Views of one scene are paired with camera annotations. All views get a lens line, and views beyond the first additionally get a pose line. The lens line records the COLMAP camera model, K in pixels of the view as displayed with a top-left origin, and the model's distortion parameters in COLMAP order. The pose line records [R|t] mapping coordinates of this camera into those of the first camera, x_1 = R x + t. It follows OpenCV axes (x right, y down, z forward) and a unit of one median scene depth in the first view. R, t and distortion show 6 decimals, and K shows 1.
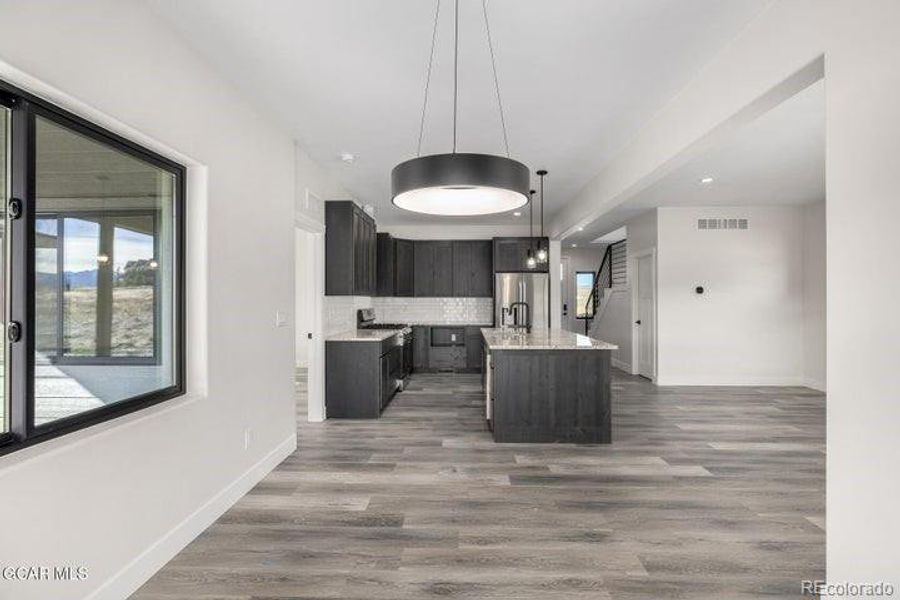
lens RADIAL K [[433.0, 0, 453.2], [0, 433.0, 296.3], [0, 0, 1]] dist [-0.006661, 0.003341]
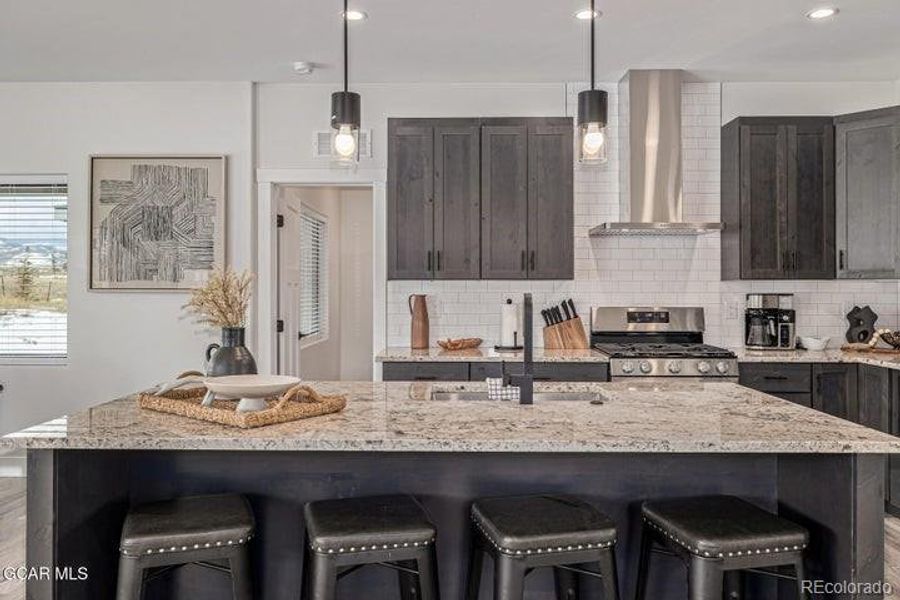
lens RADIAL K [[680.4, 0, 444.2], [0, 680.4, 289.4], [0, 0, 1]] dist [-0.002265, -0.004853]
pose [[0.007559, -0.001889, -0.999970, 0.809577], [0.007195, 0.999972, -0.001834, 0.014542], [0.999946, -0.007181, 0.007572, 1.240312]]
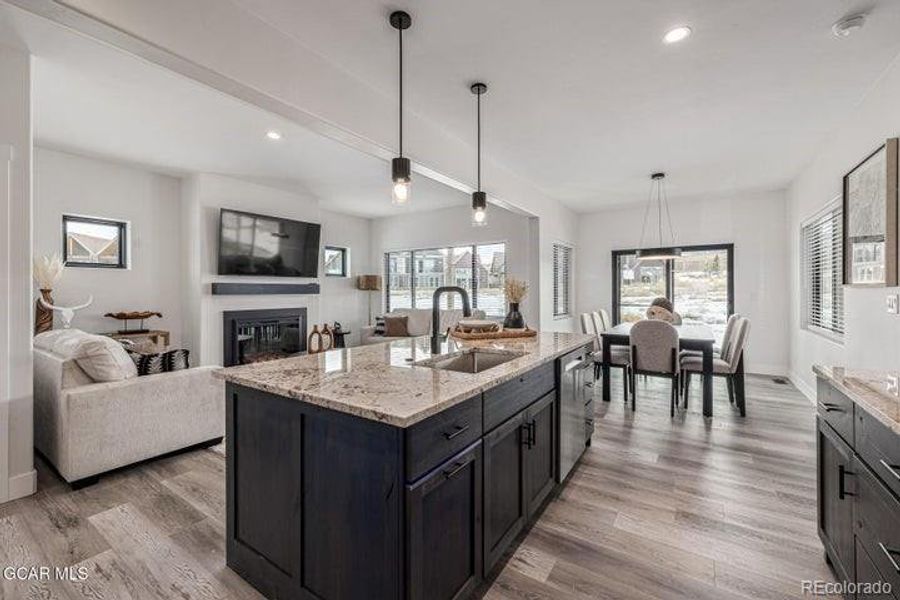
lens RADIAL K [[379.3, 0, 440.6], [0, 379.3, 290.8], [0, 0, 1]] dist [0.001243, -0.000818]
pose [[-0.836219, 0.002411, 0.548390, -0.073424], [-0.001511, 0.999976, -0.006701, 0.026150], [-0.548393, -0.006432, -0.836196, 1.756711]]
